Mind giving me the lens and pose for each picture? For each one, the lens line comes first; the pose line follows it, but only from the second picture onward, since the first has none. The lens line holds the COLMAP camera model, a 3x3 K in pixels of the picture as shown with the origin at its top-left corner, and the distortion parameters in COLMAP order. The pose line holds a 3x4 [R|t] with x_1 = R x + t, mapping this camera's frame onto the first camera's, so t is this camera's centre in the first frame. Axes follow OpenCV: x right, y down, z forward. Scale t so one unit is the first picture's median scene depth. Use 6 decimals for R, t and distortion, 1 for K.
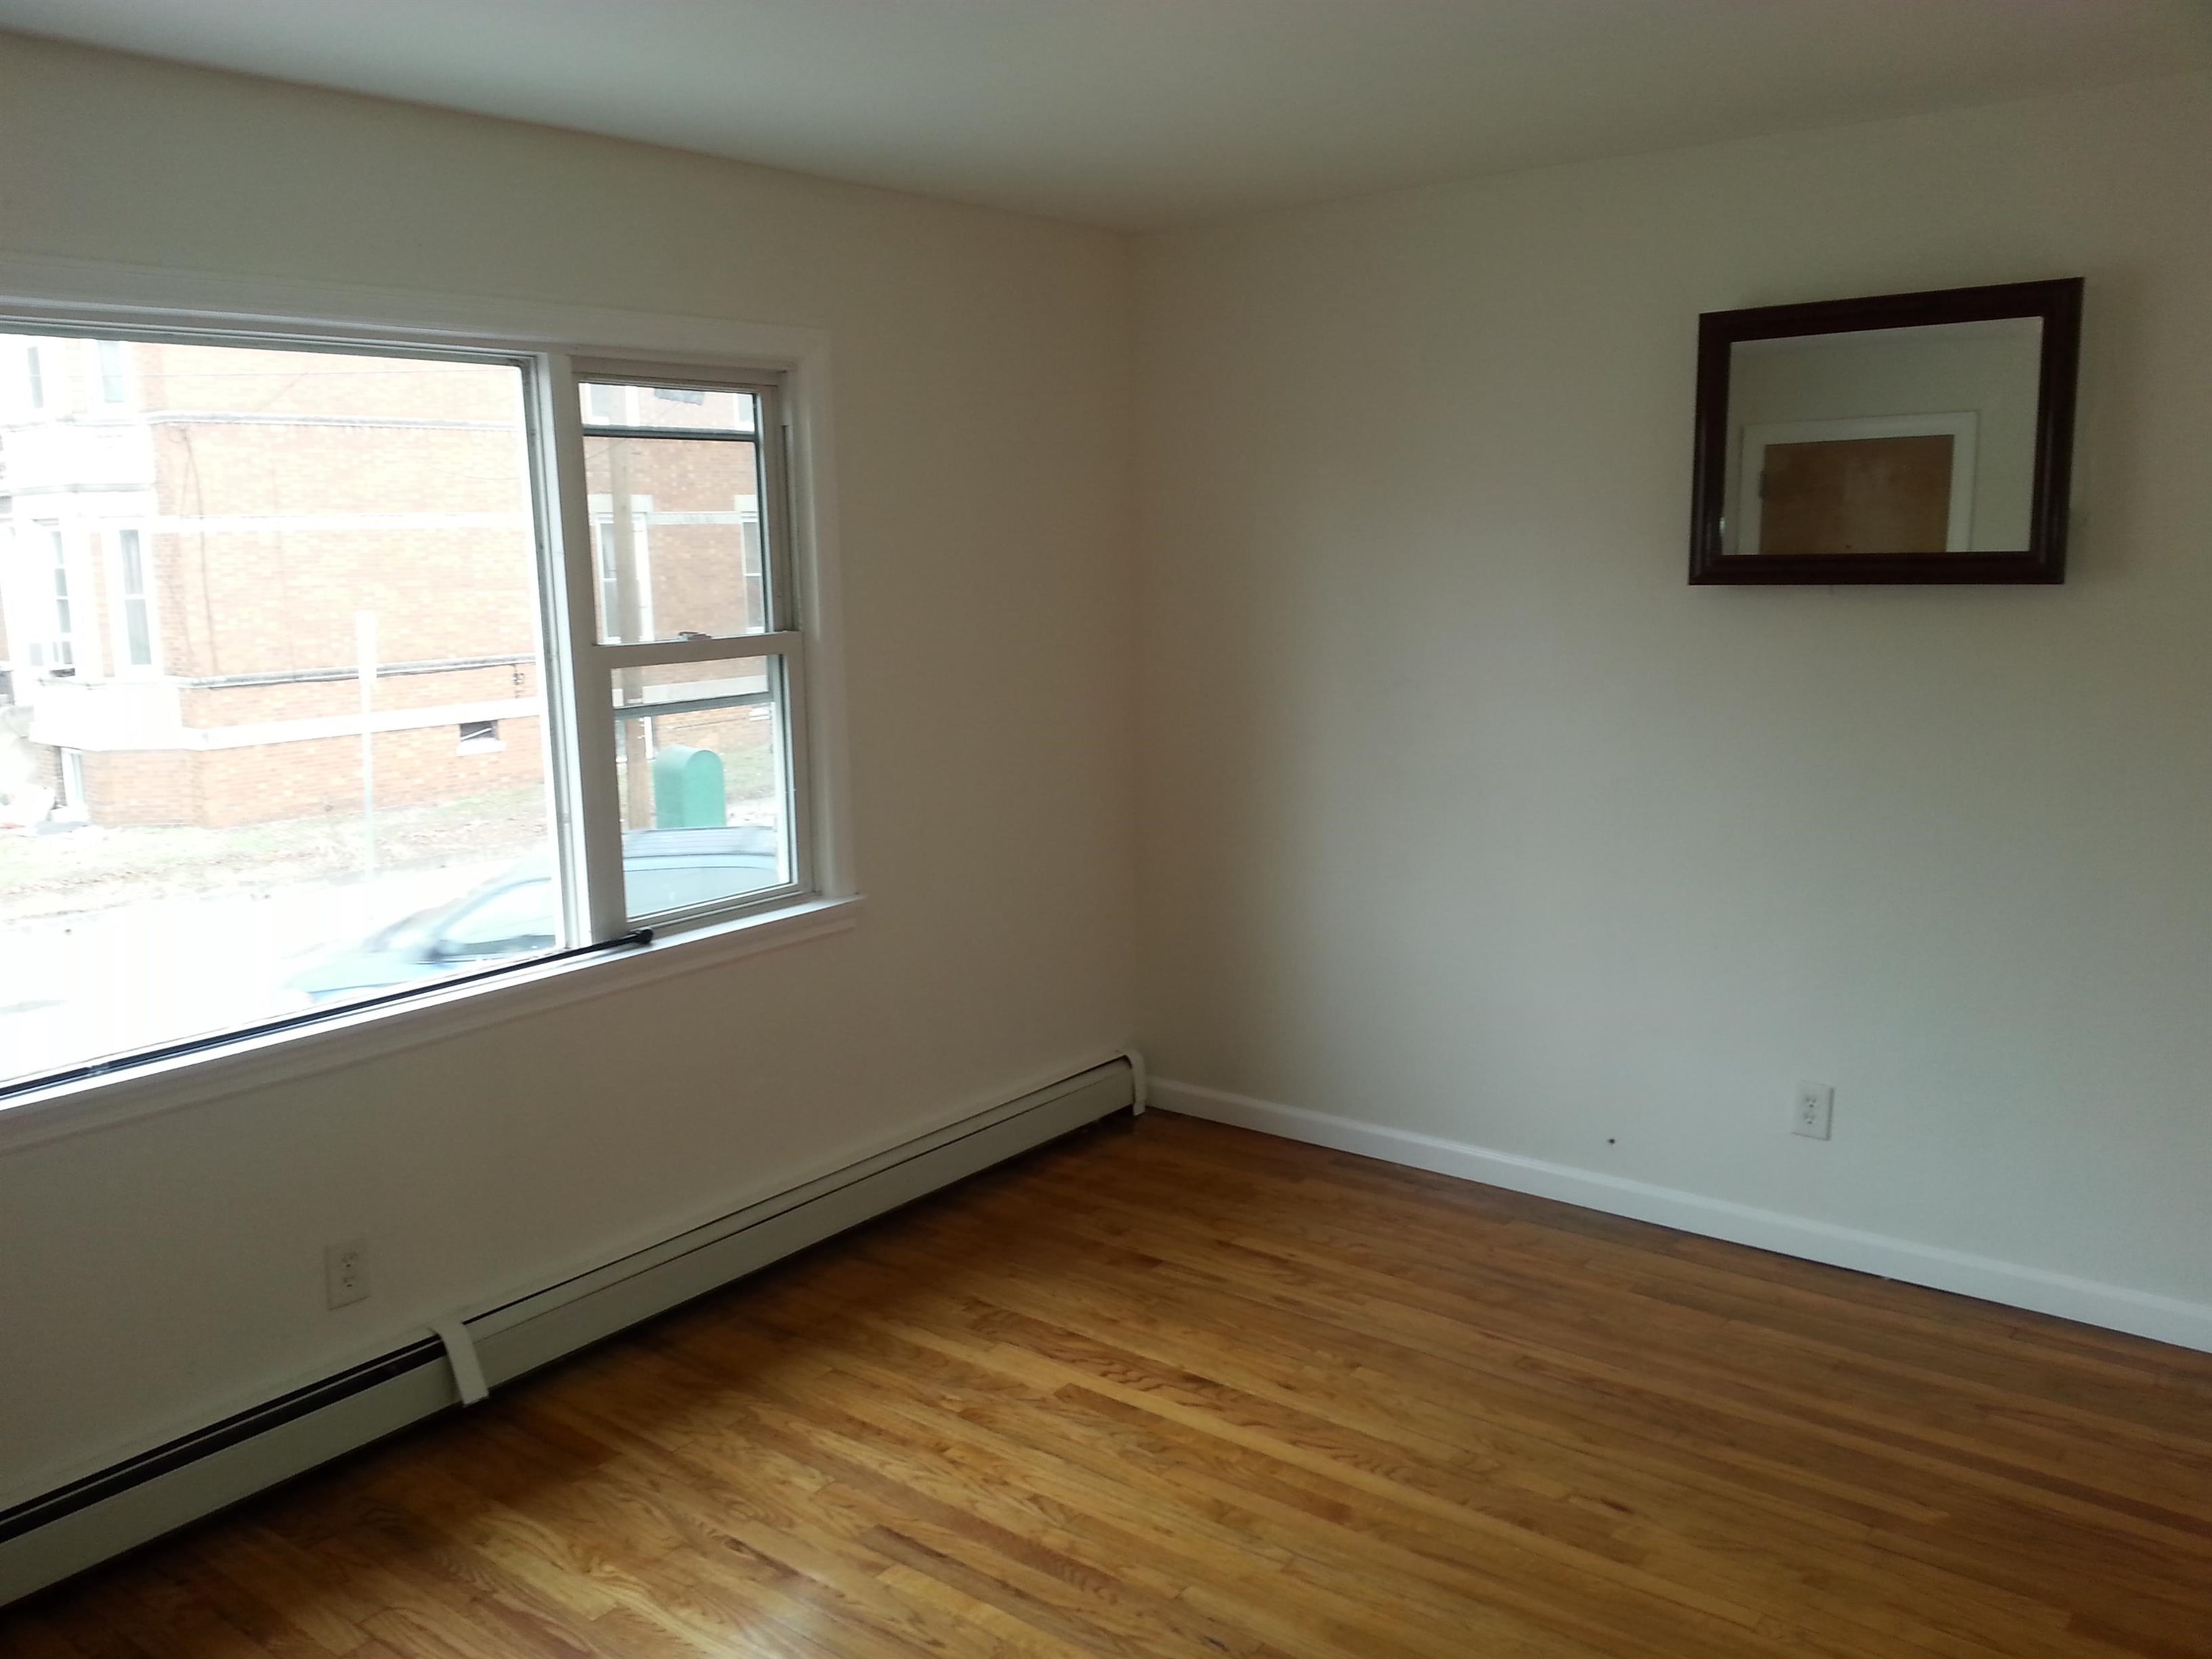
lens RADIAL K [[1820.4, 0, 1106.0], [0, 1820.4, 829.5], [0, 0, 1]] dist [0.109251, -0.114563]
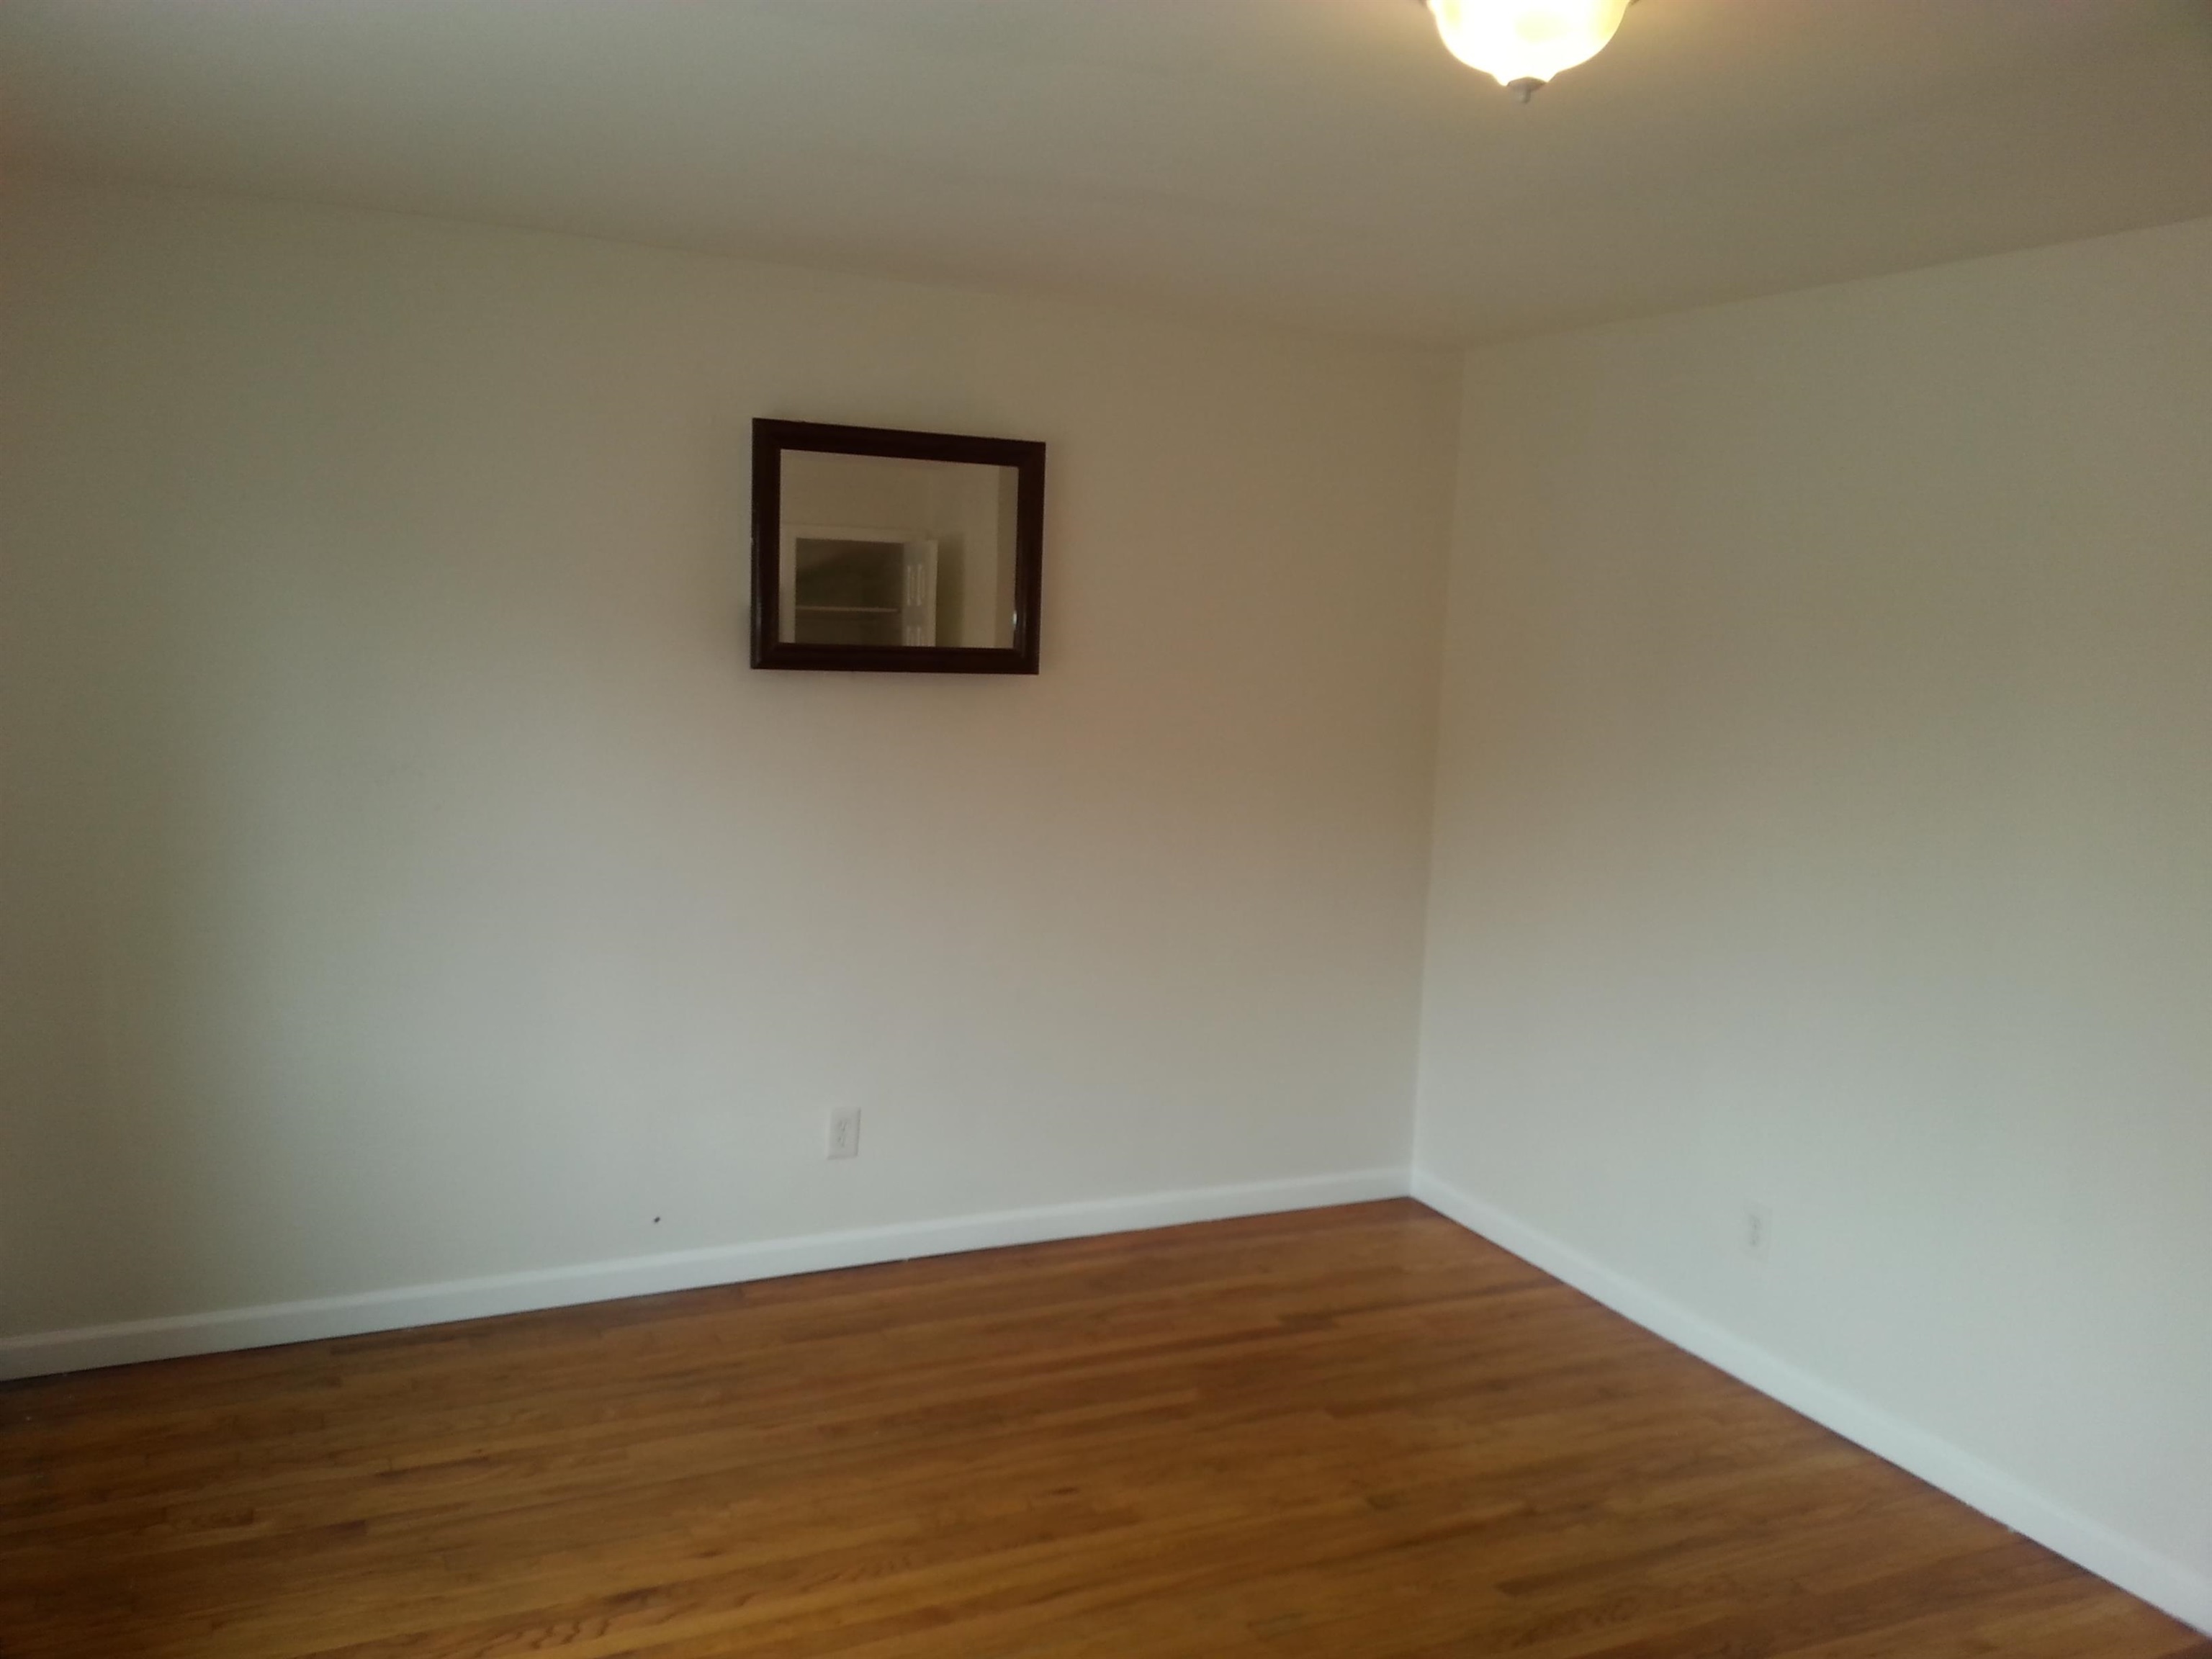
lens RADIAL K [[1820.4, 0, 1106.0], [0, 1820.4, 829.5], [0, 0, 1]] dist [0.109251, -0.114563]
pose [[0.441999, -0.079590, 0.893478, -0.571869], [0.099645, 0.994248, 0.039272, -0.065473], [-0.891464, 0.071672, 0.447387, 0.369568]]
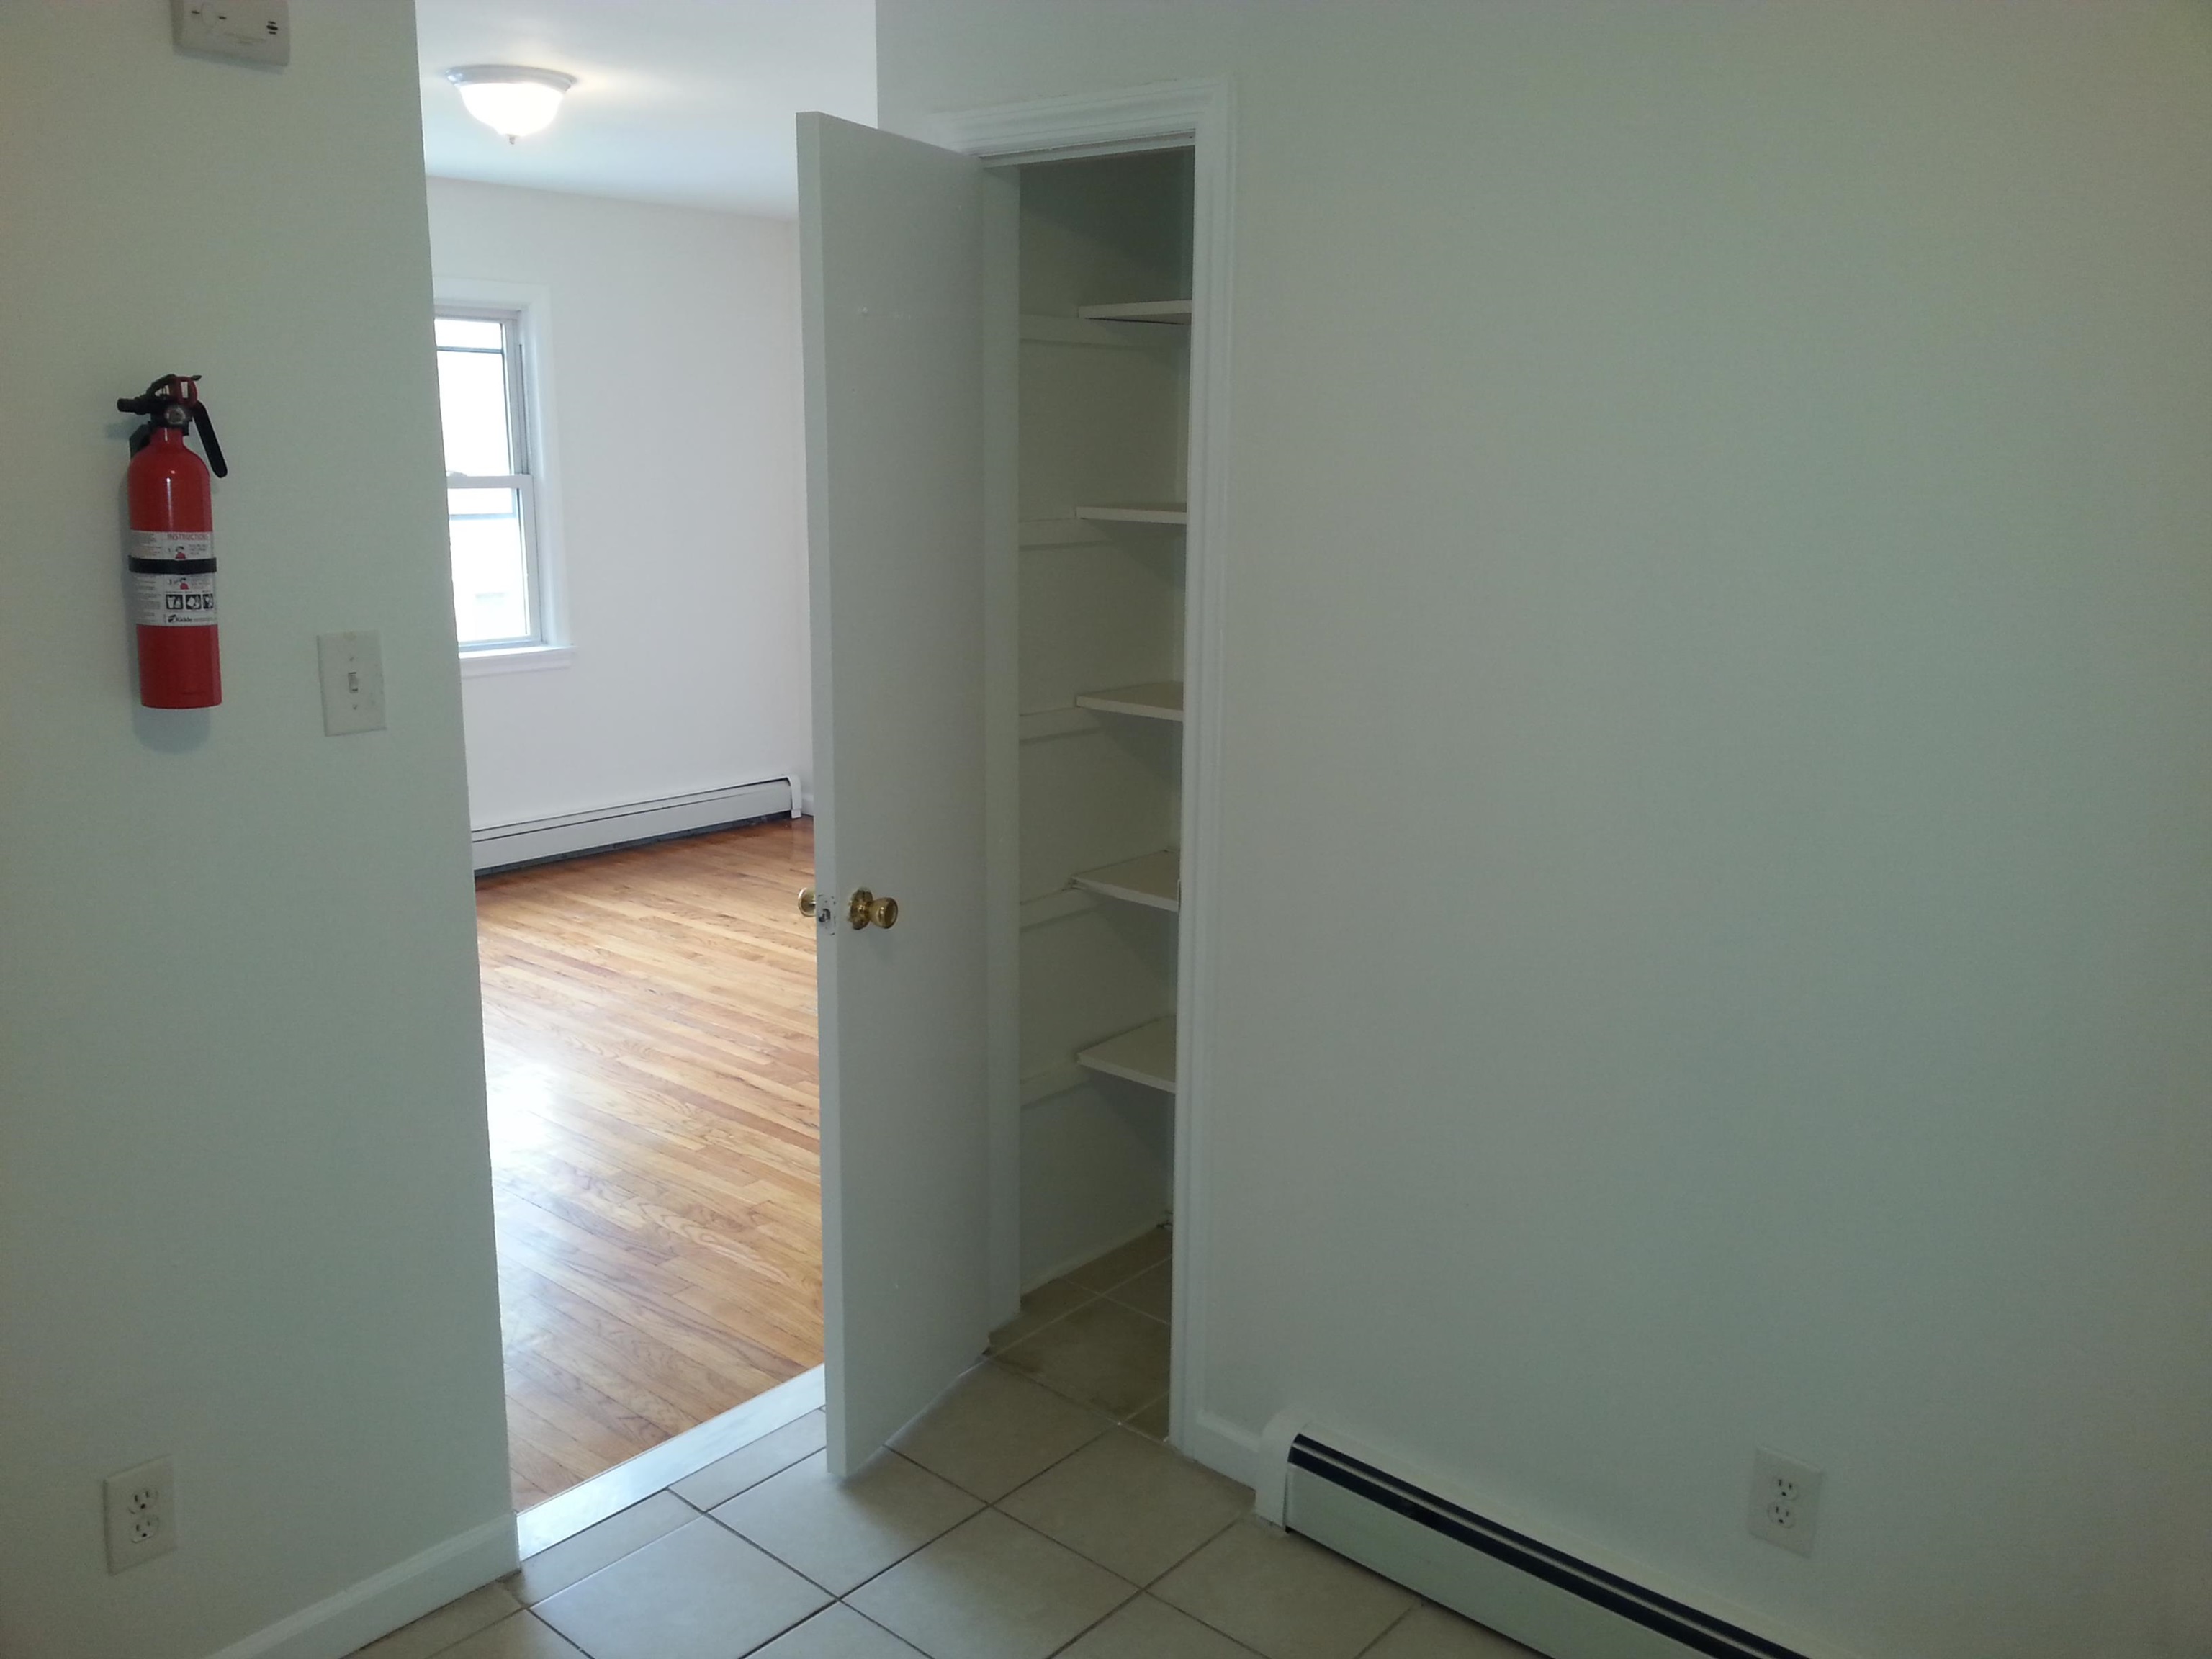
lens RADIAL K [[1820.4, 0, 1106.0], [0, 1820.4, 829.5], [0, 0, 1]] dist [0.109251, -0.114563]
pose [[0.998746, 0.040700, -0.029138, 0.435353], [-0.039326, 0.998155, 0.046266, 0.118946], [0.030967, -0.045062, 0.998504, -0.675531]]
